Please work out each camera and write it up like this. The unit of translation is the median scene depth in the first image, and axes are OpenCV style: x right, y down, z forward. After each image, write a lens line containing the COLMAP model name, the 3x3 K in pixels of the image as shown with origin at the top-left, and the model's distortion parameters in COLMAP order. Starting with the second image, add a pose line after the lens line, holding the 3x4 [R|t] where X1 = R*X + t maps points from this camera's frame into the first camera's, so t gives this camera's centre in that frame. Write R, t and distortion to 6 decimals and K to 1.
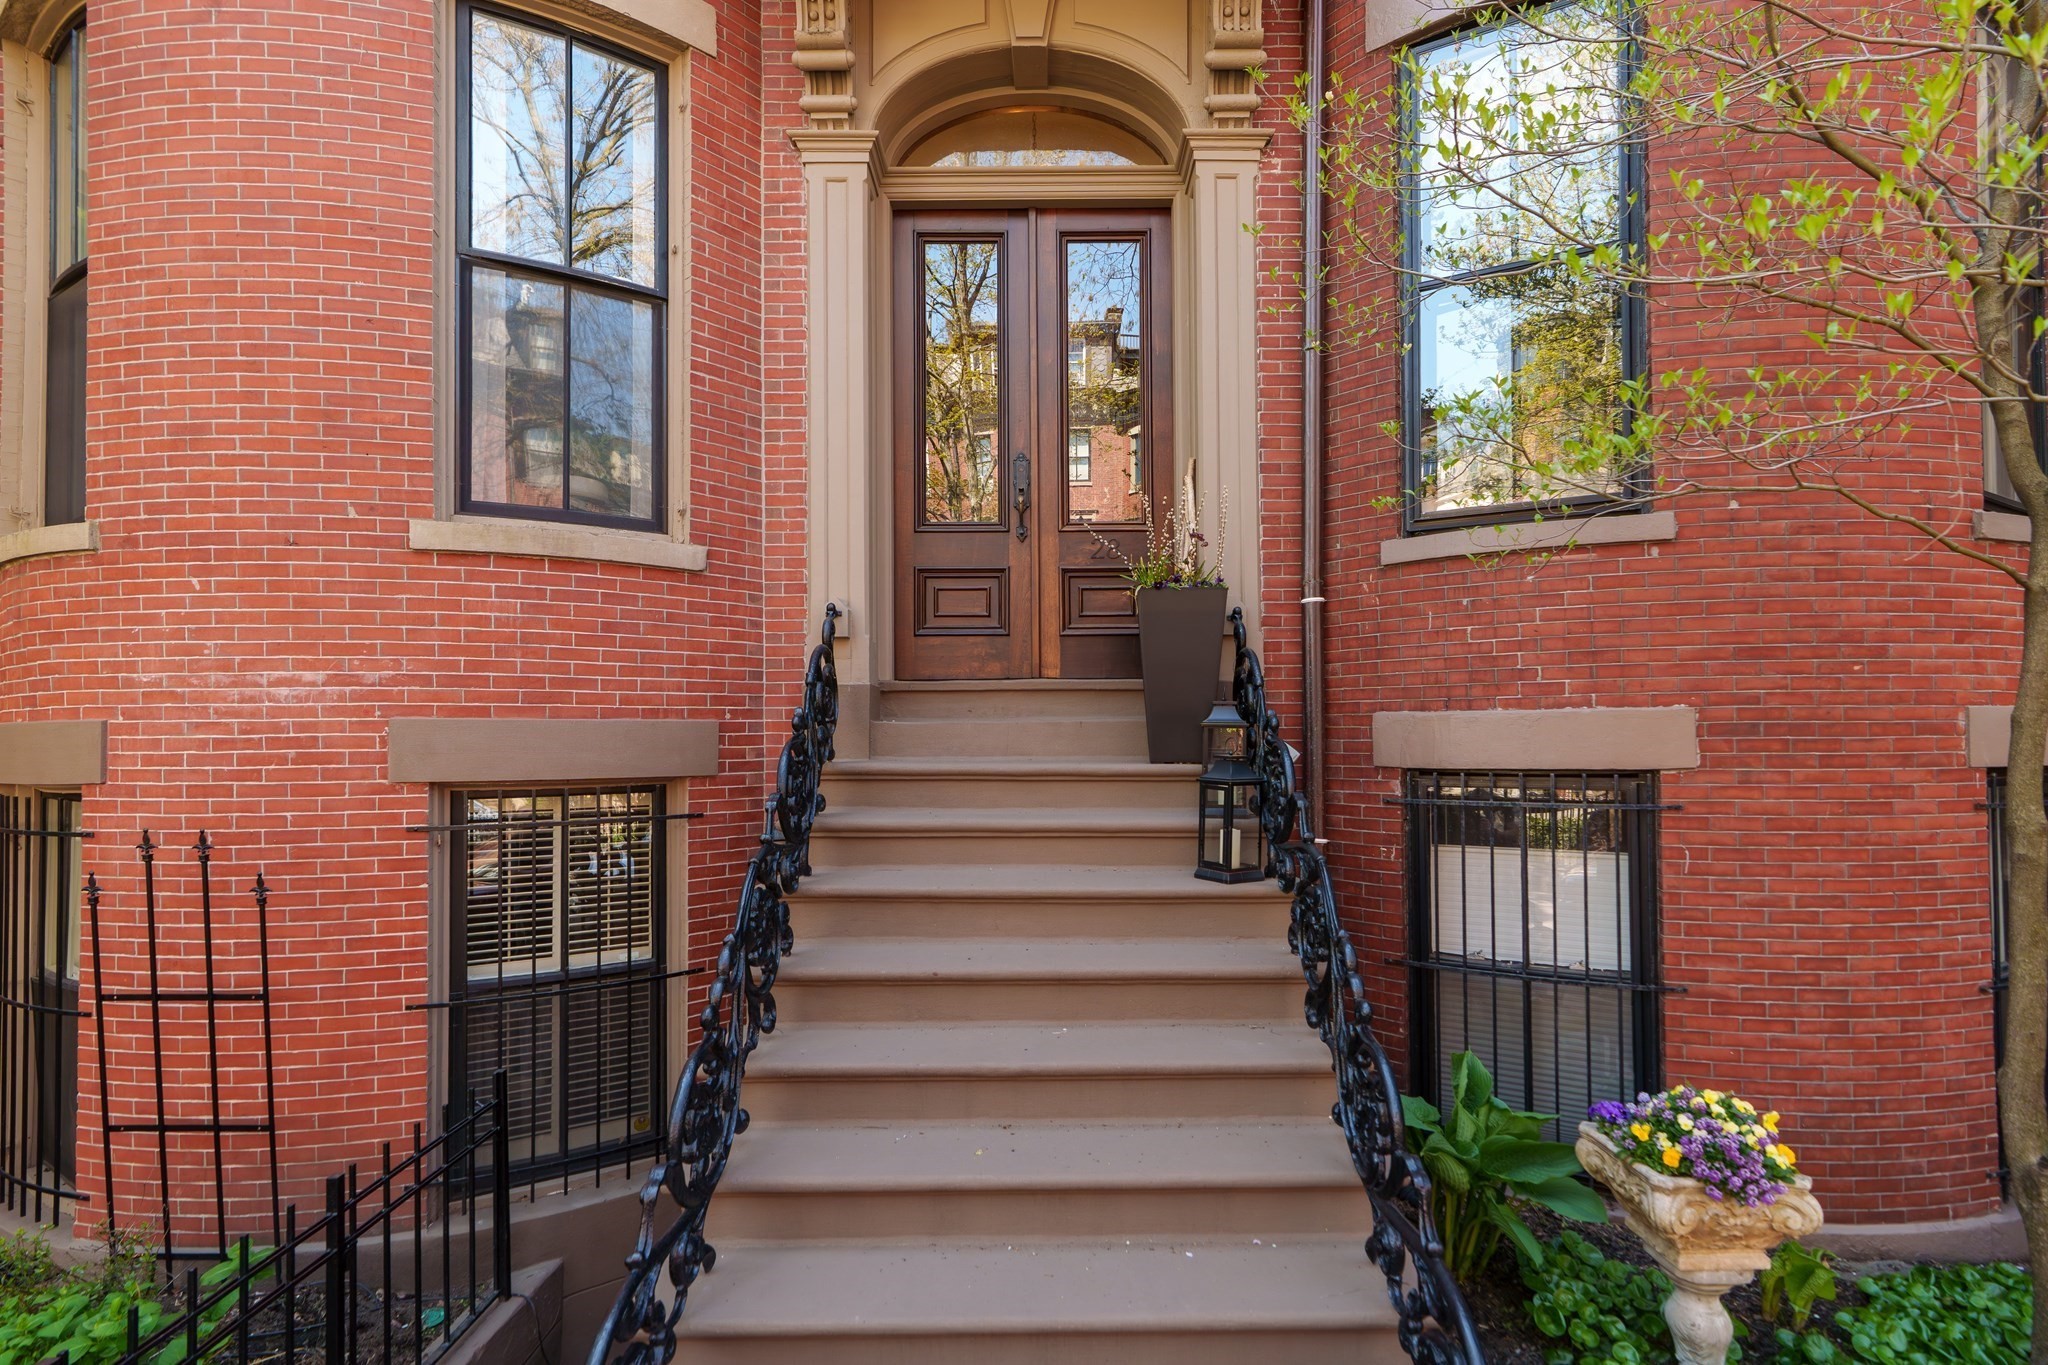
lens RADIAL K [[920.6, 0, 996.7], [0, 920.6, 713.0], [0, 0, 1]] dist [0.002346, 0.000590]
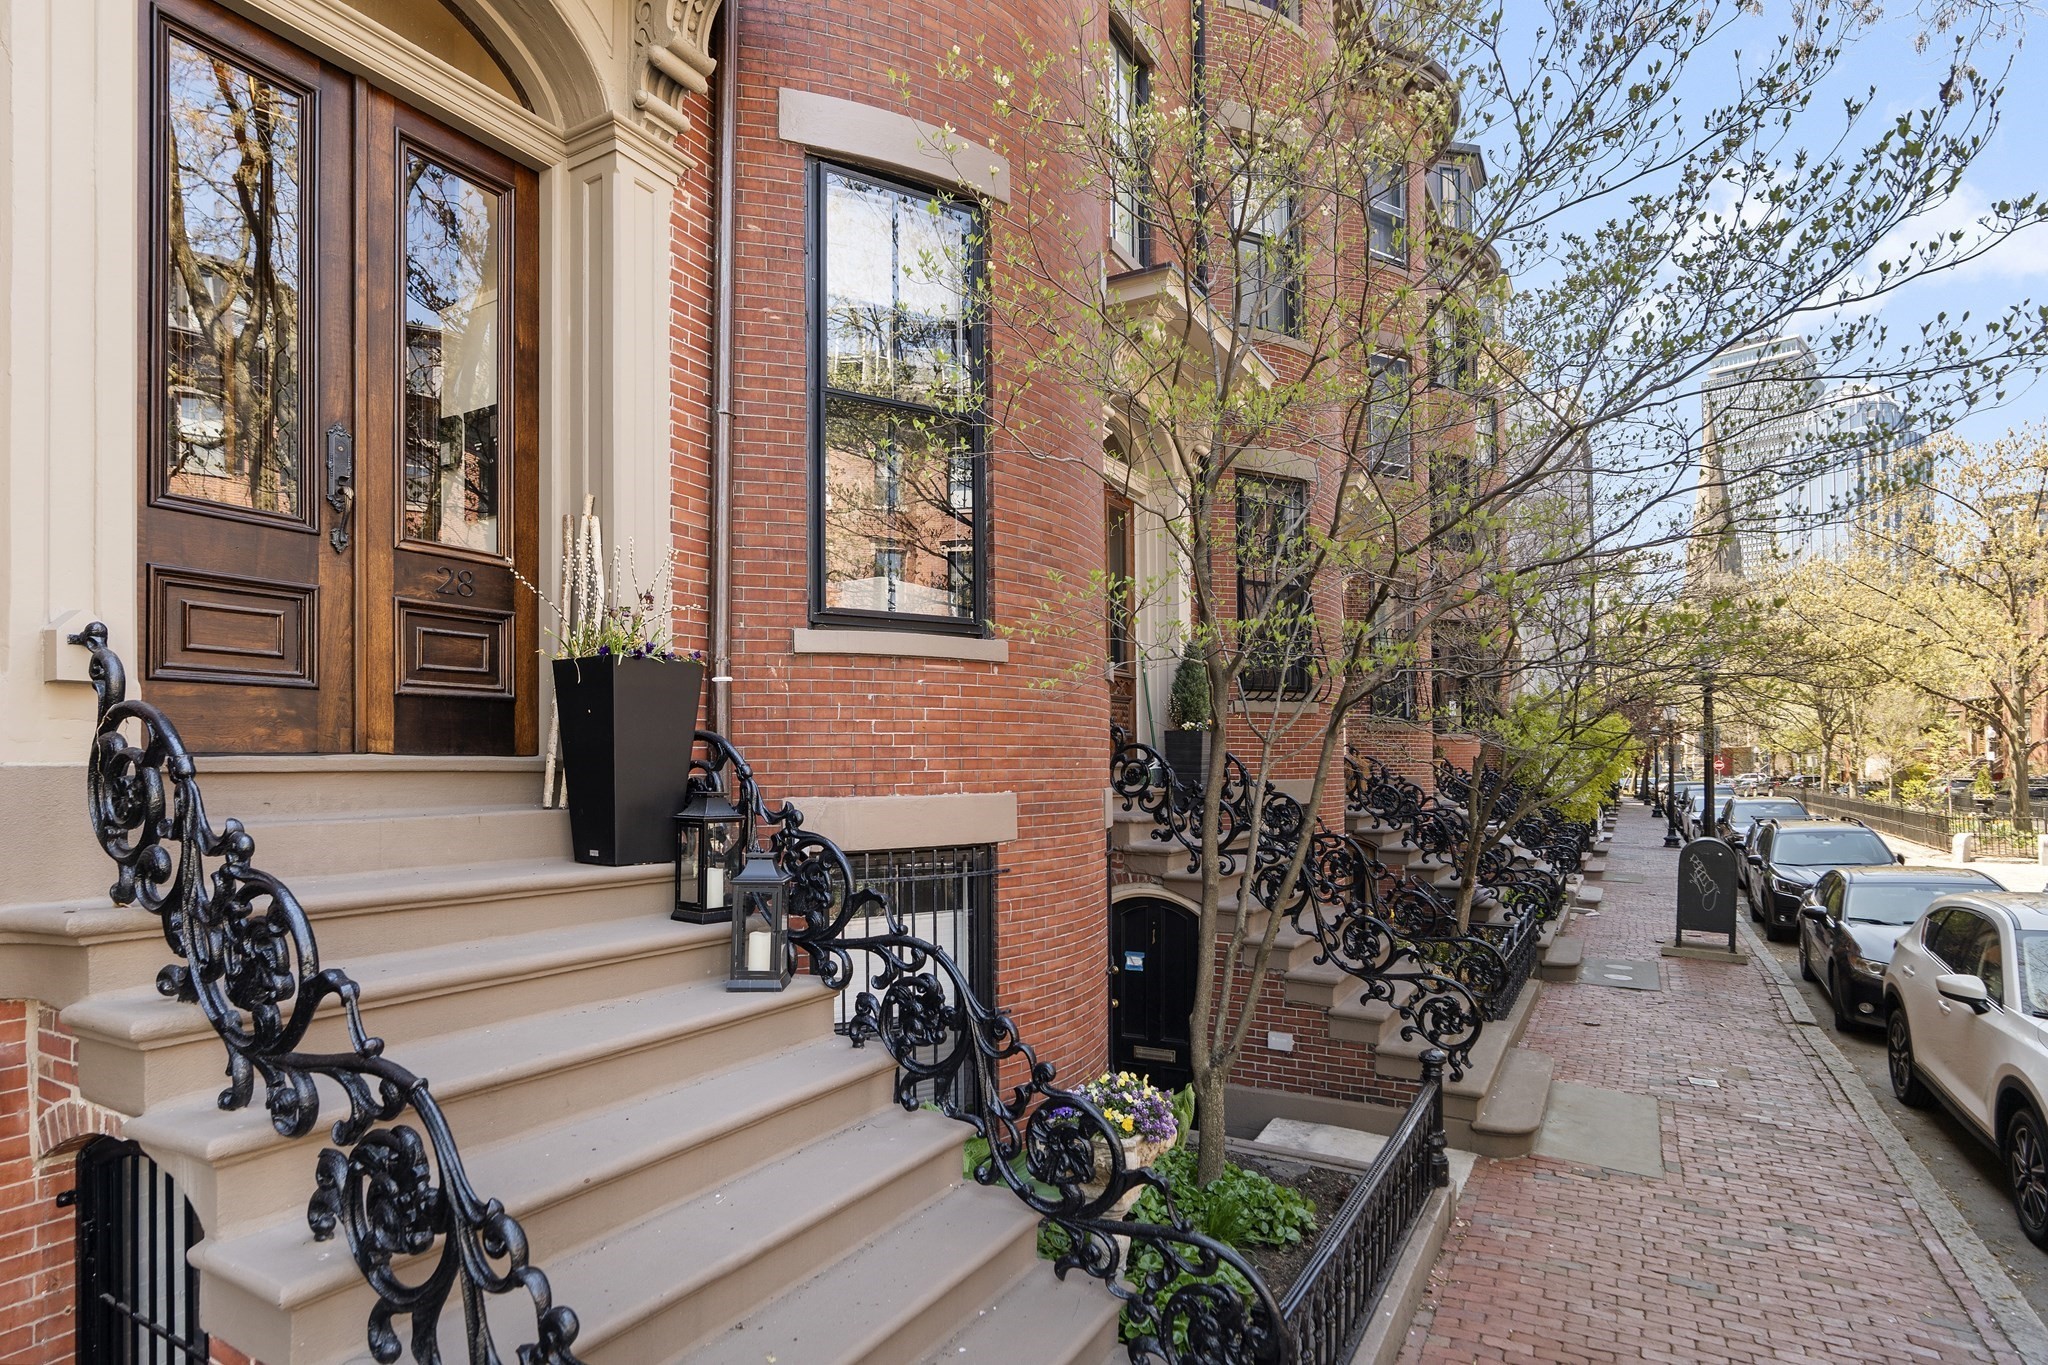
lens RADIAL K [[1042.0, 0, 1031.1], [0, 1042.0, 759.1], [0, 0, 1]] dist [-0.002768, -0.000253]
pose [[0.519614, 0.009135, 0.854352, -0.461071], [-0.010251, 0.999938, -0.004457, -0.044413], [-0.854340, -0.006442, 0.519675, 0.198255]]
